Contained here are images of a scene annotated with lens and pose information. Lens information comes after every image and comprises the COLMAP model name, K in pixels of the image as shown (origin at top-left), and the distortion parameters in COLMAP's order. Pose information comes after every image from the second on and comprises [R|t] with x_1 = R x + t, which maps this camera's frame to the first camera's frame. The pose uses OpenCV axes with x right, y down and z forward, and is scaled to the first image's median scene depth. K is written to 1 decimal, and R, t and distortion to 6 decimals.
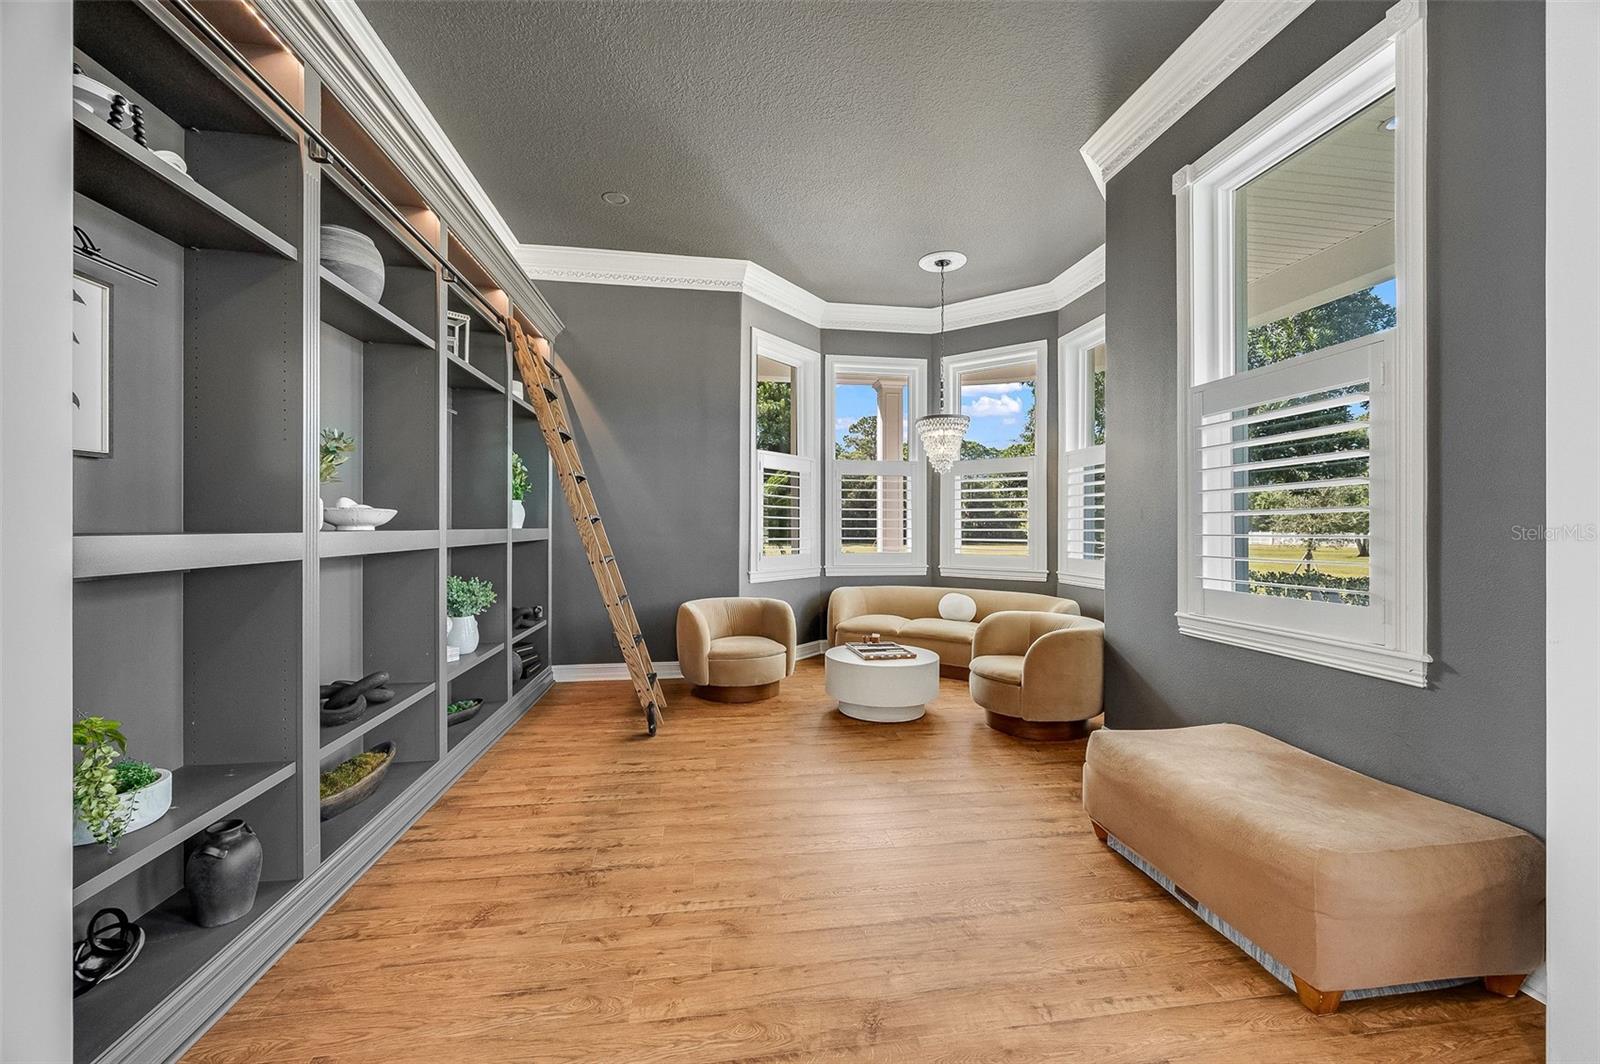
lens RADIAL K [[626.9, 0, 802.0], [0, 626.9, 536.3], [0, 0, 1]] dist [-0.000479, -0.000139]
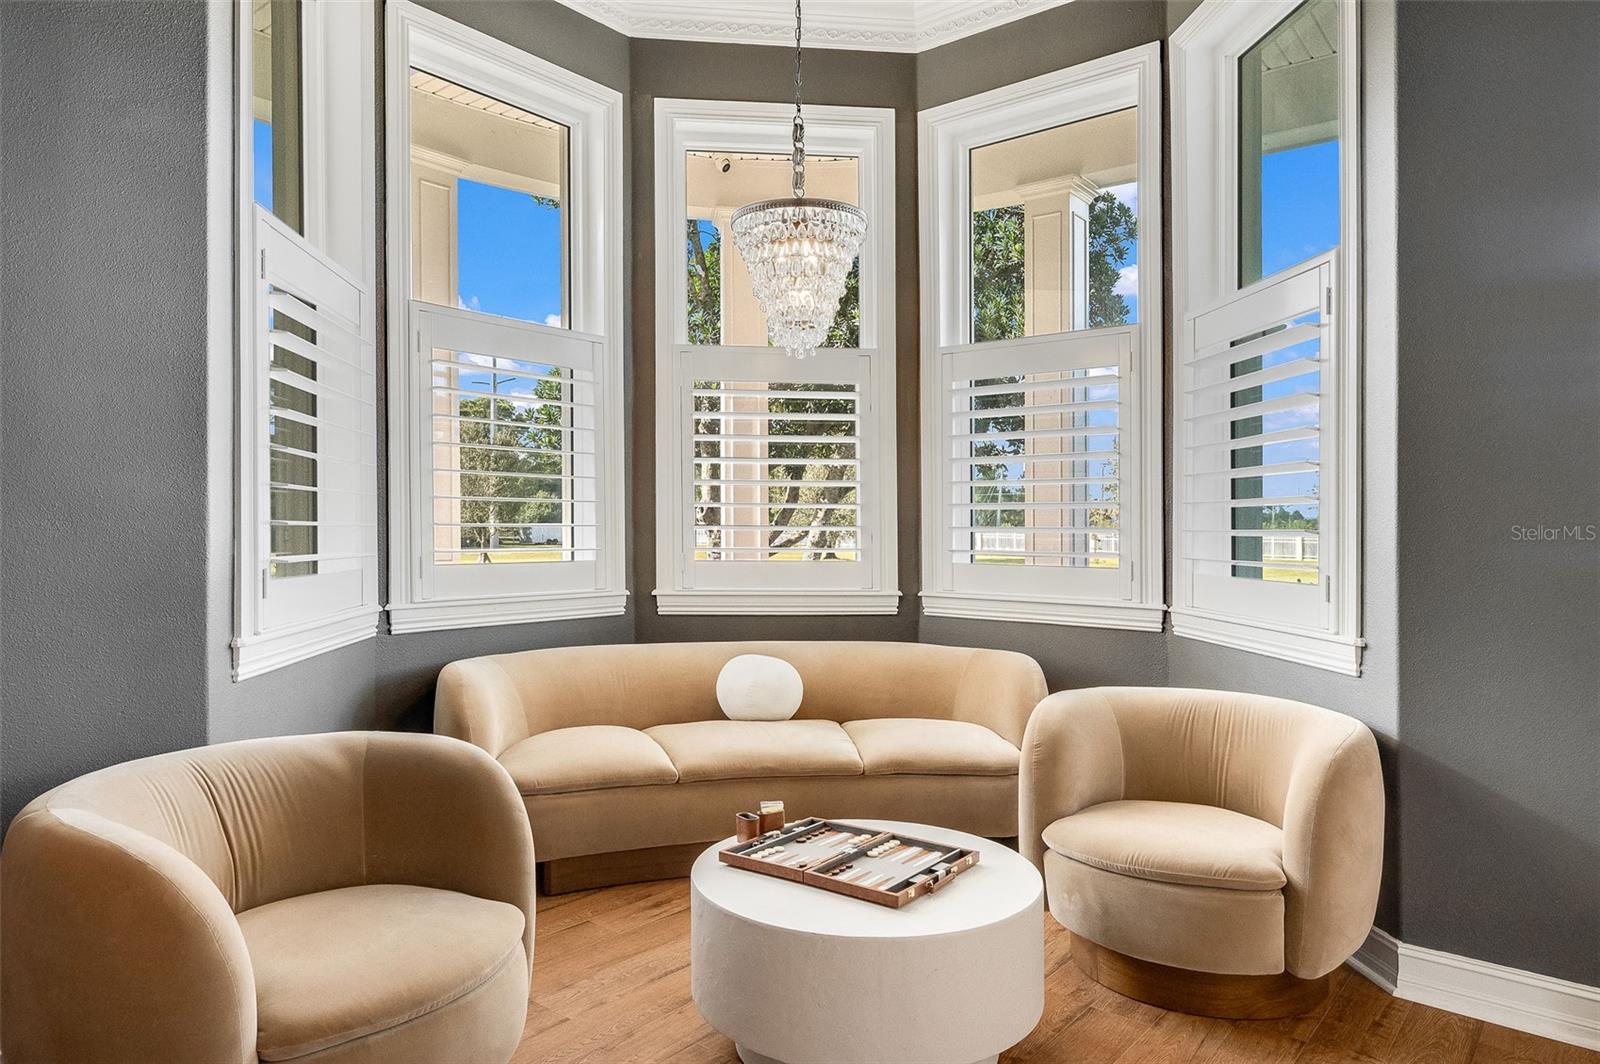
lens RADIAL K [[1023.5, 0, 798.3], [0, 1023.5, 526.8], [0, 0, 1]] dist [-0.001283, -0.001188]
pose [[0.736358, 0.001952, 0.676589, -0.193422], [0.004429, 0.999961, -0.007705, 0.011247], [-0.676577, 0.008670, 0.736320, 0.476012]]
